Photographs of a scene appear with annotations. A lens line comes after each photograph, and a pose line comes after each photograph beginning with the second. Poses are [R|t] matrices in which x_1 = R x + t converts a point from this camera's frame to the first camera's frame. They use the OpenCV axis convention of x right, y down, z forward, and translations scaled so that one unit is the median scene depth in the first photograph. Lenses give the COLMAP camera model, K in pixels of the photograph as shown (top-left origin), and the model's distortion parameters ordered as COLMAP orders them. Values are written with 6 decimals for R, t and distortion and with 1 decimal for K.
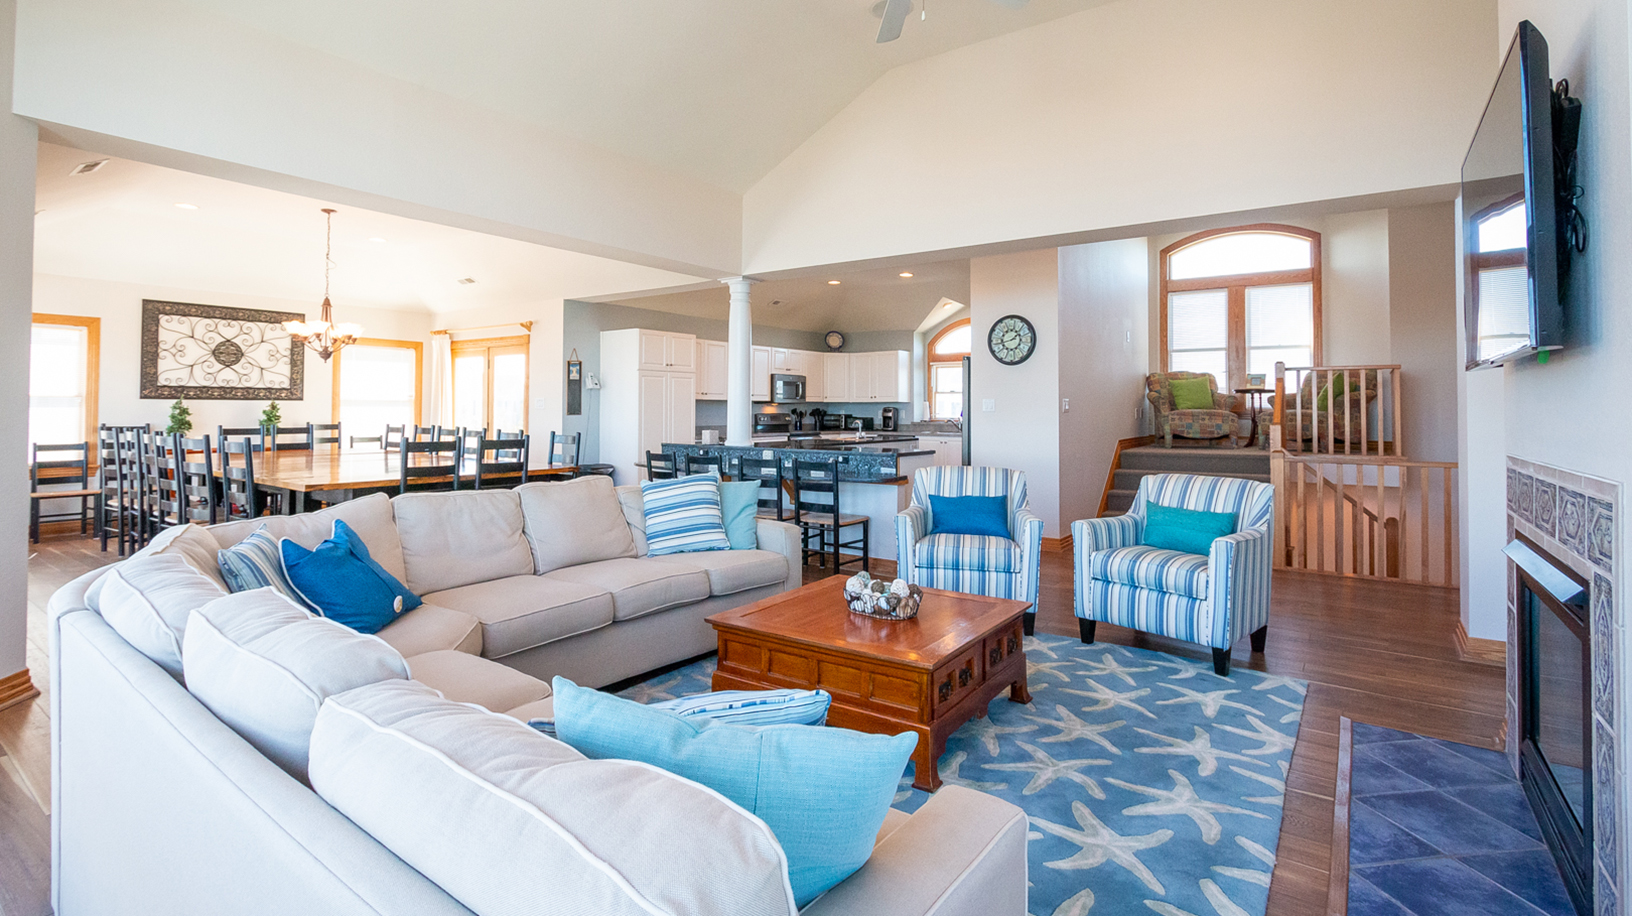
lens RADIAL K [[750.8, 0, 799.5], [0, 750.8, 397.8], [0, 0, 1]] dist [-0.023529, 0.002404]
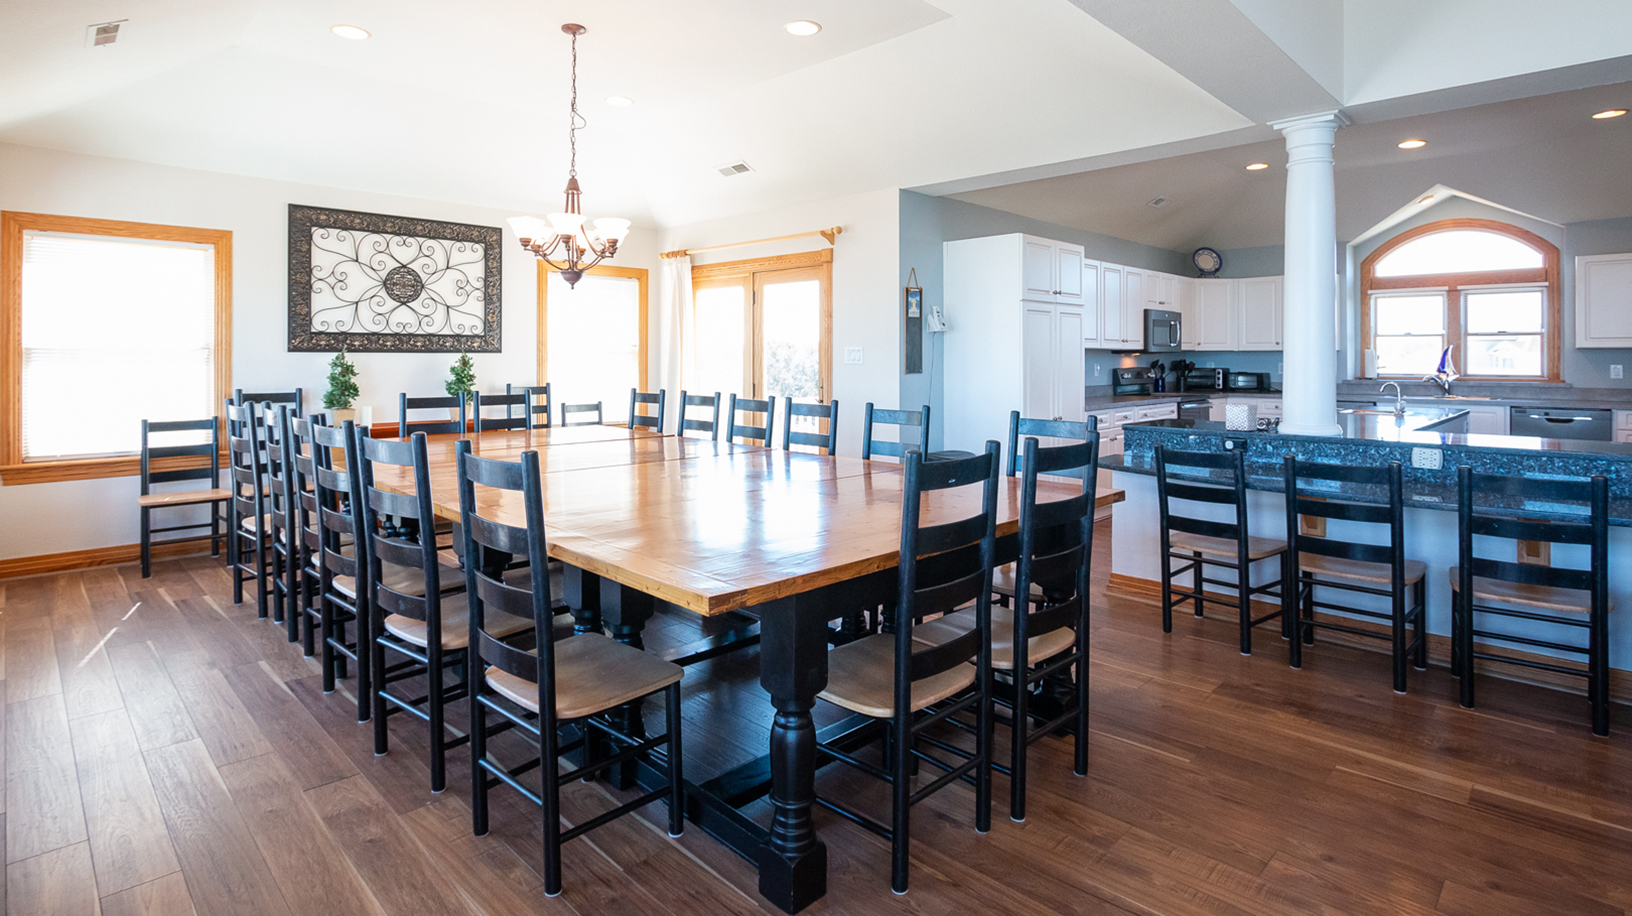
lens RADIAL K [[803.1, 0, 816.0], [0, 803.1, 360.7], [0, 0, 1]] dist [-0.022835, -0.000549]
pose [[0.989160, -0.003541, -0.146798, -0.297902], [0.006191, 0.999826, 0.017601, -0.000461], [0.146710, -0.018319, 0.989010, 0.338425]]
